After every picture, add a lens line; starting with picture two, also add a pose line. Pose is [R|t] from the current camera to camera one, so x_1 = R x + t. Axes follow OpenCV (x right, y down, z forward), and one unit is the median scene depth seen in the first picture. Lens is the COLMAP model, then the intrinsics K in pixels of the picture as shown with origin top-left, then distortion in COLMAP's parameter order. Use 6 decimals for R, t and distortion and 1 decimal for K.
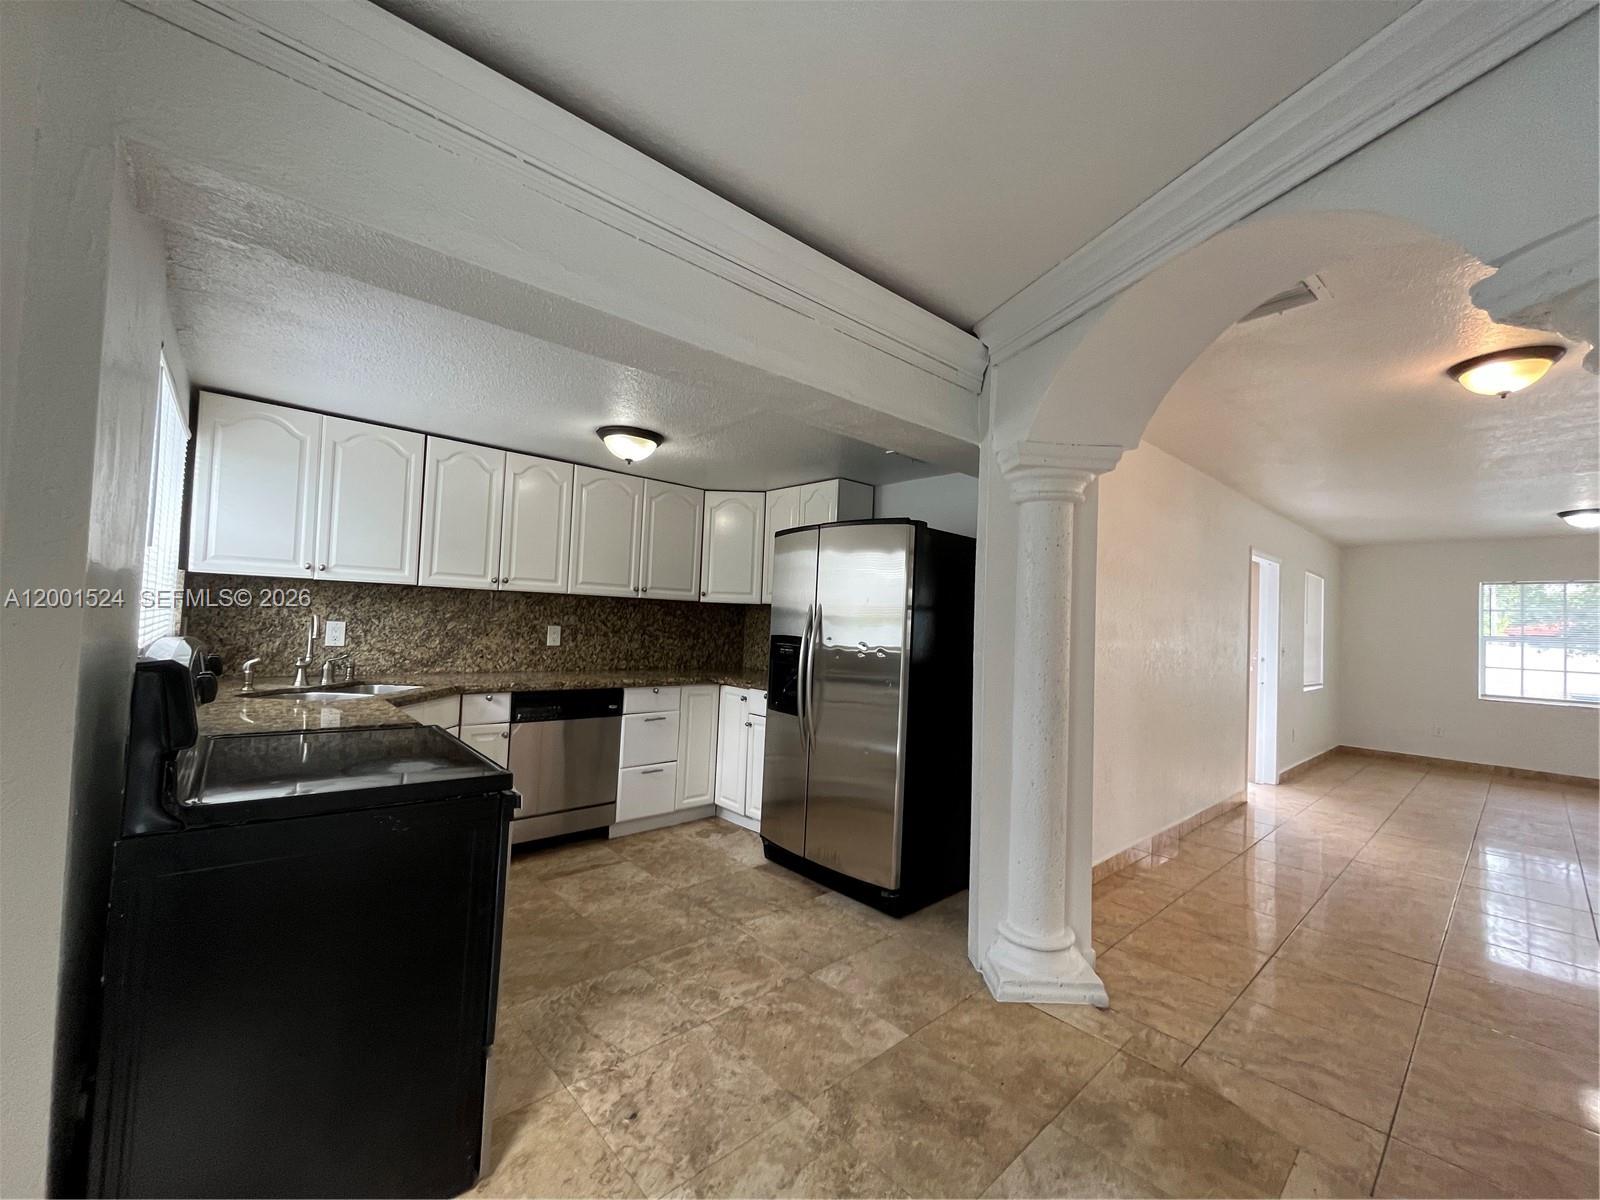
lens RADIAL K [[643.5, 0, 791.9], [0, 643.5, 599.4], [0, 0, 1]] dist [-0.009905, 0.000501]
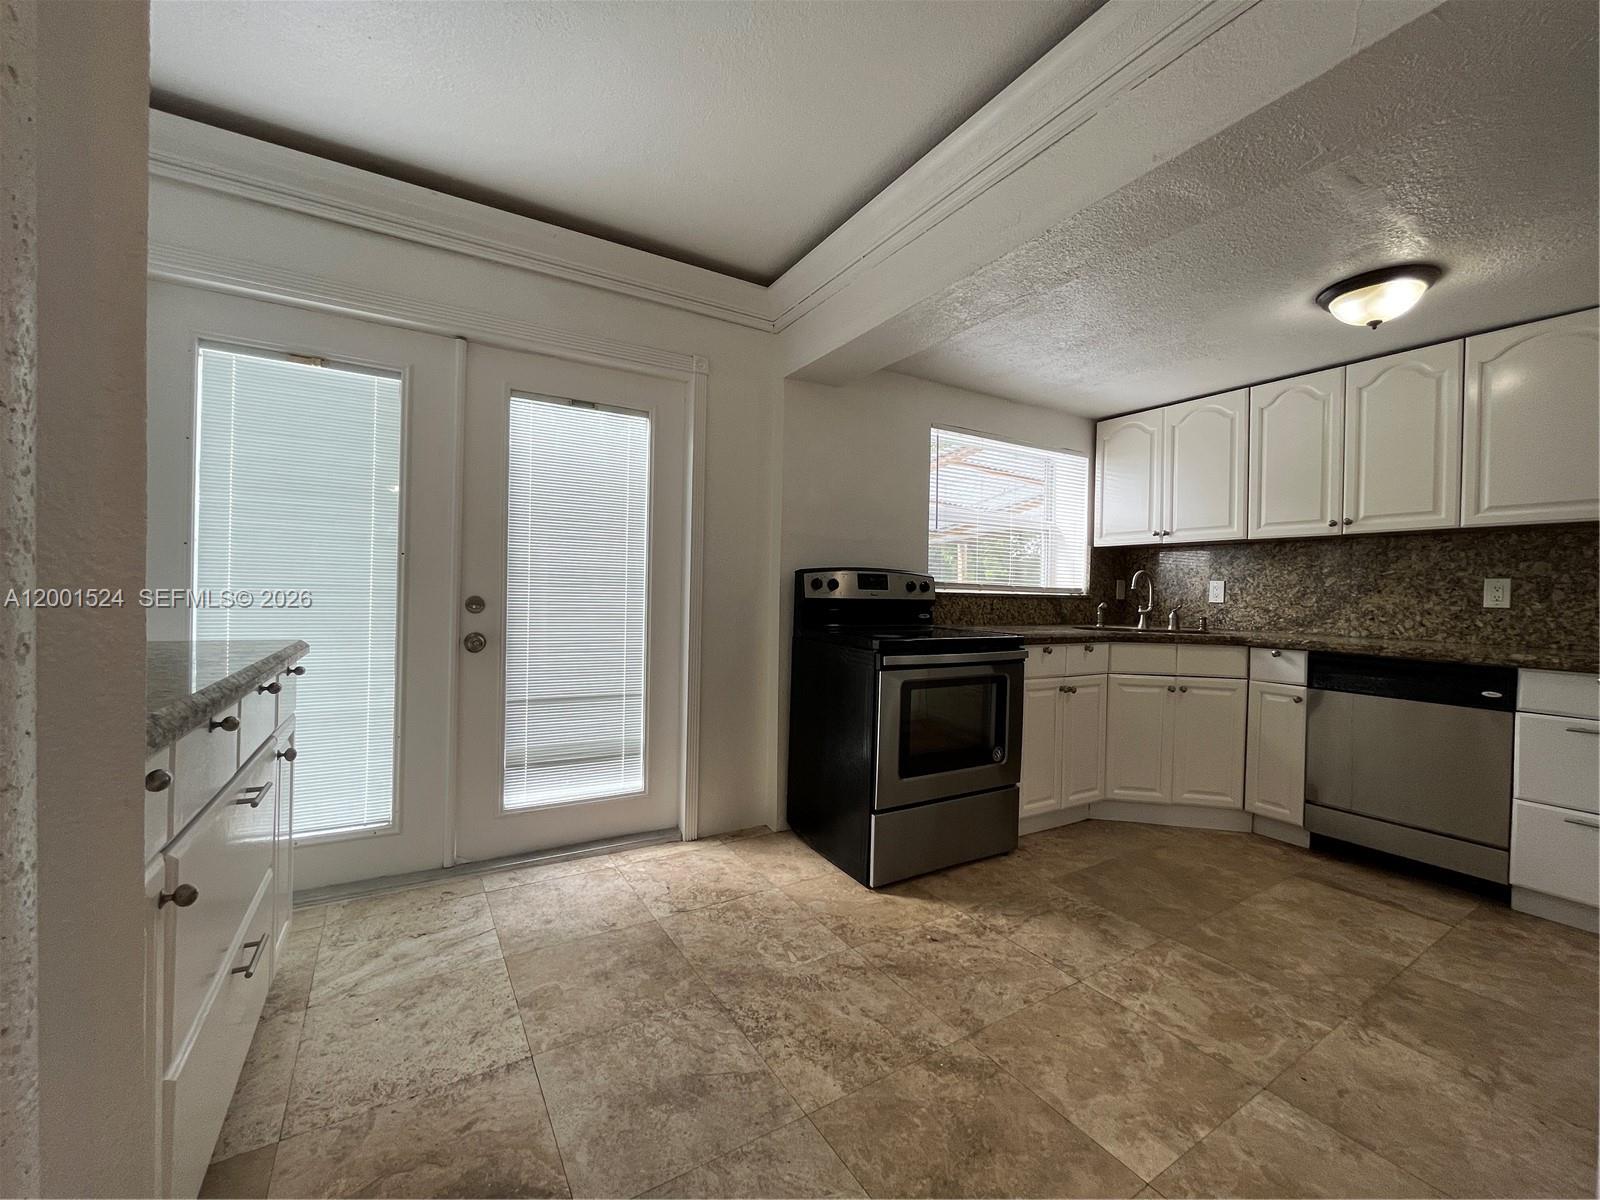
lens RADIAL K [[643.5, 0, 806.6], [0, 643.5, 598.4], [0, 0, 1]] dist [-0.009905, 0.000501]
pose [[-0.170457, -0.031653, -0.984857, 0.526763], [0.005563, 0.999437, -0.033085, 0.102069], [0.985349, -0.011118, -0.170185, 0.504876]]
